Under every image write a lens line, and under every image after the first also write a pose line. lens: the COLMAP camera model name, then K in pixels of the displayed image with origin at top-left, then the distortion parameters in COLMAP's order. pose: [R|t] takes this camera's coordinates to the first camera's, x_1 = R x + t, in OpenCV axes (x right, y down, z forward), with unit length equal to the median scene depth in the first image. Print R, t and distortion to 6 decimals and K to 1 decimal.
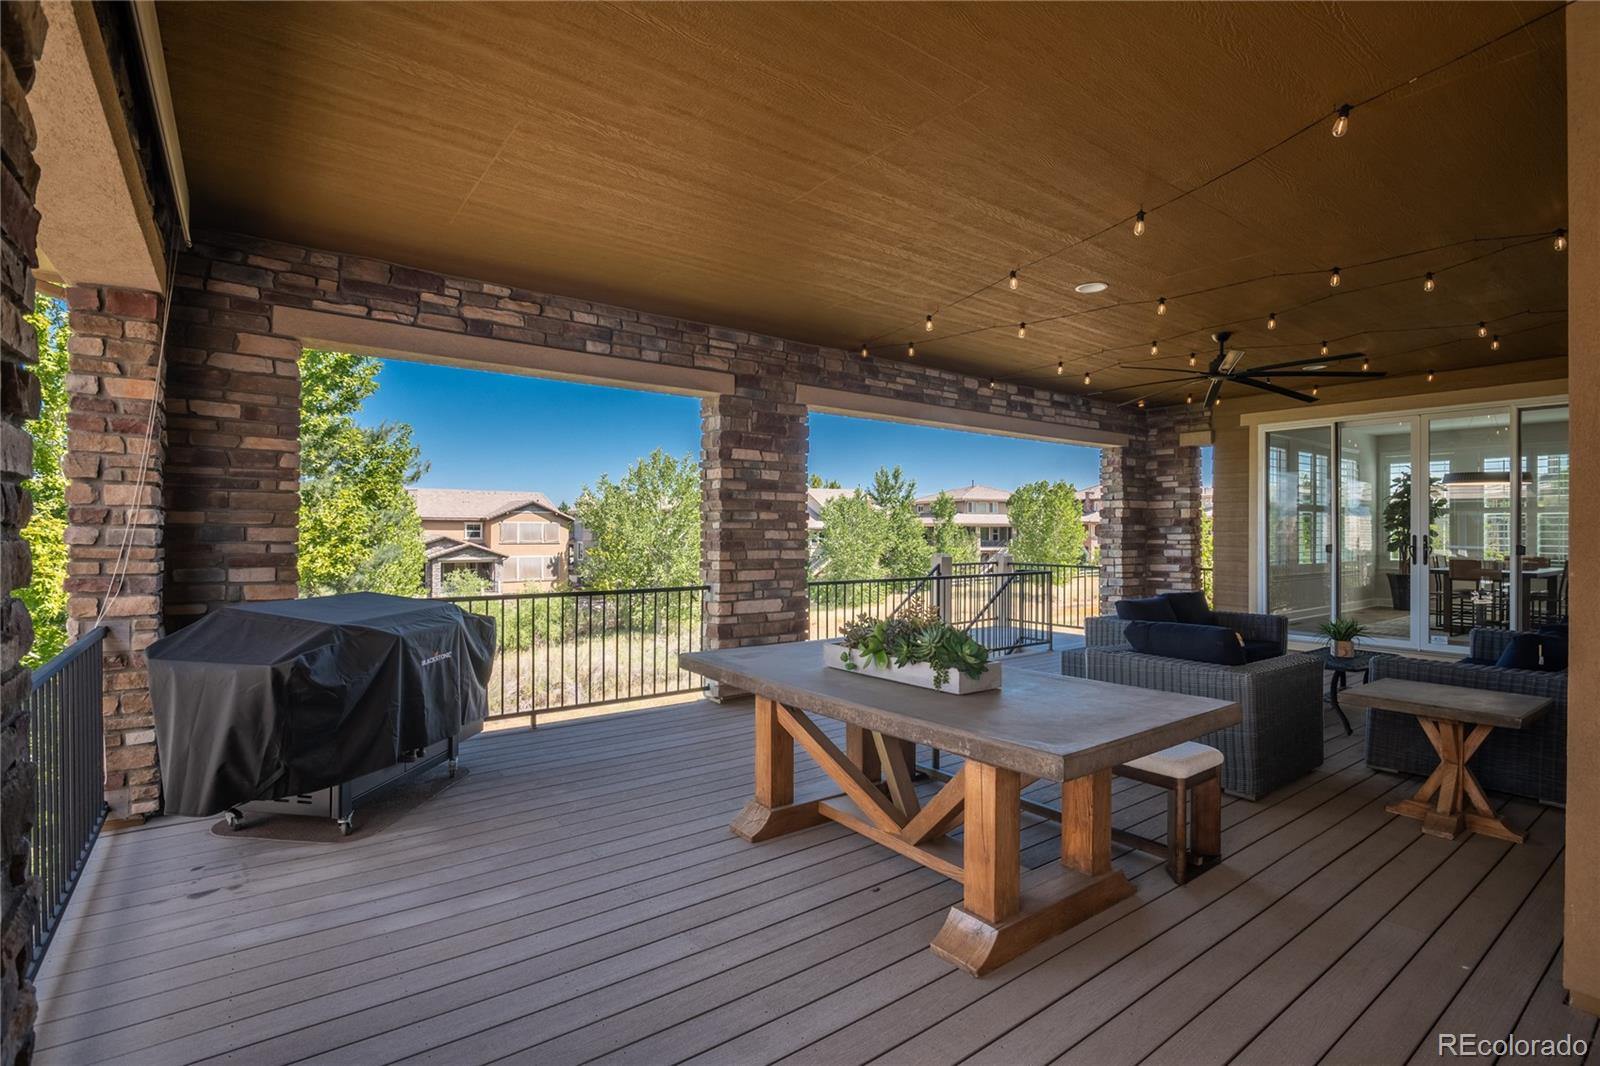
lens RADIAL K [[775.5, 0, 800.0], [0, 775.5, 533.0], [0, 0, 1]] dist [-0.001560, -0.000339]
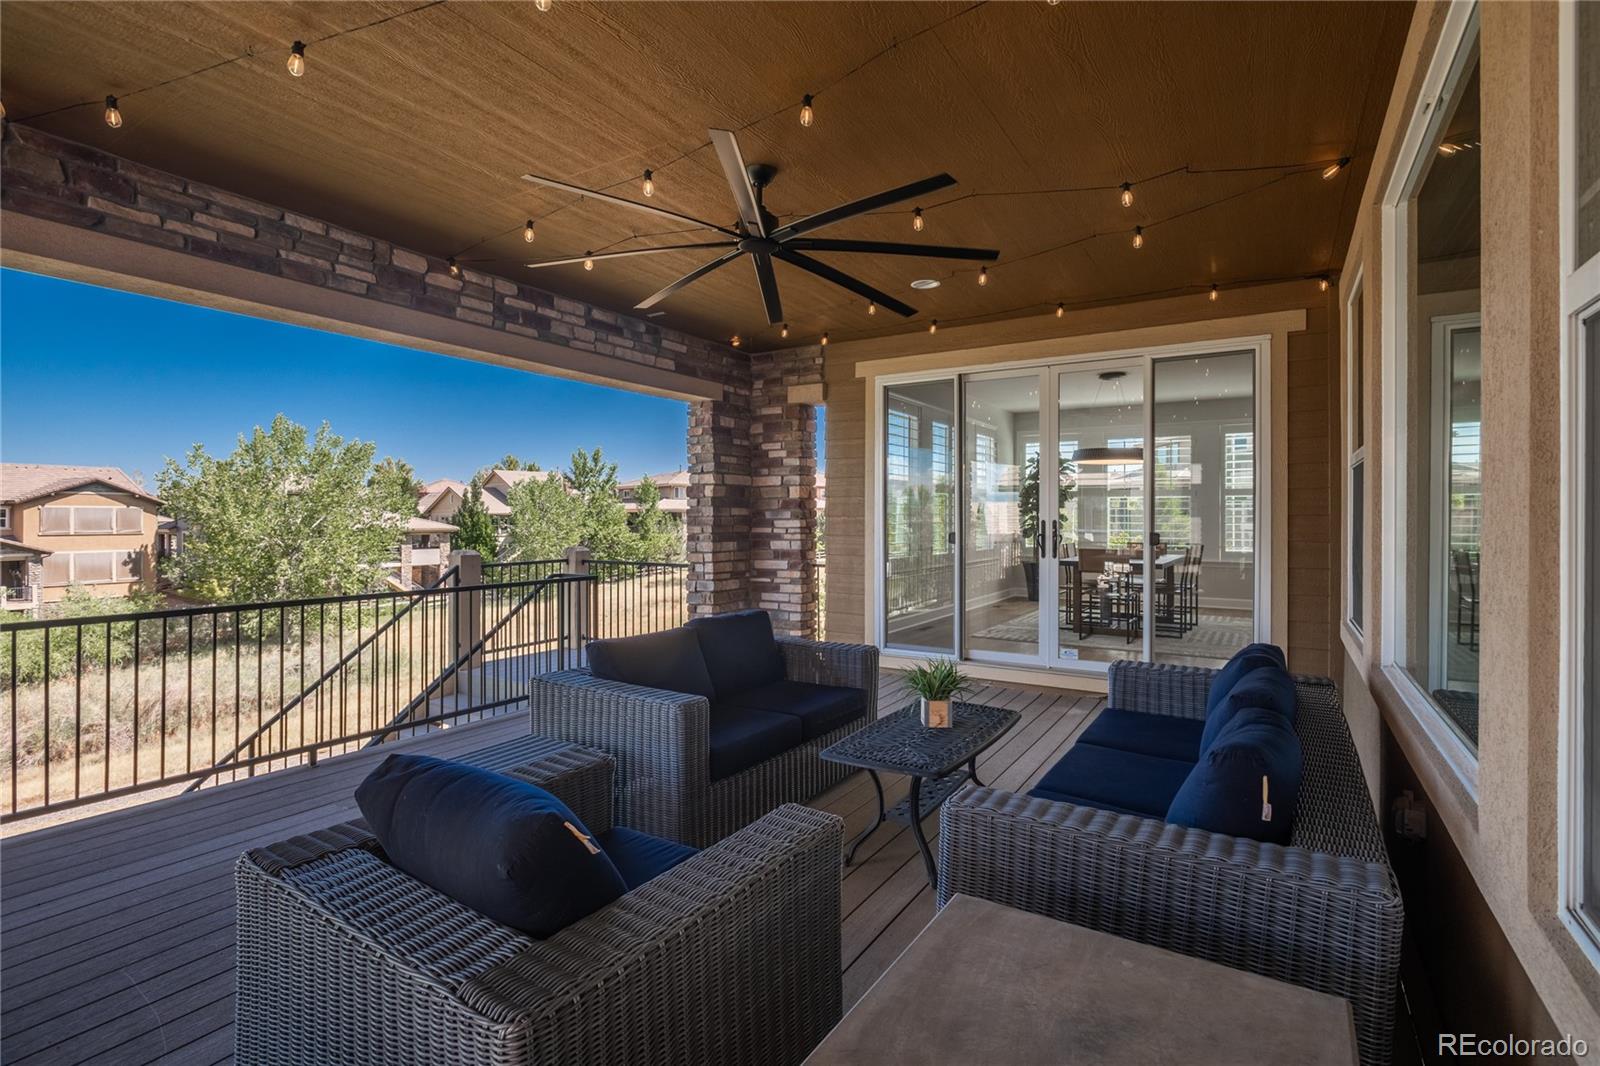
lens RADIAL K [[766.5, 0, 800.0], [0, 766.5, 533.0], [0, 0, 1]] dist [-0.002339, 0.000178]
pose [[0.937909, -0.009712, 0.346746, 0.238039], [0.003381, 0.999816, 0.018860, 0.000187], [-0.346865, -0.016516, 0.937769, 0.290657]]
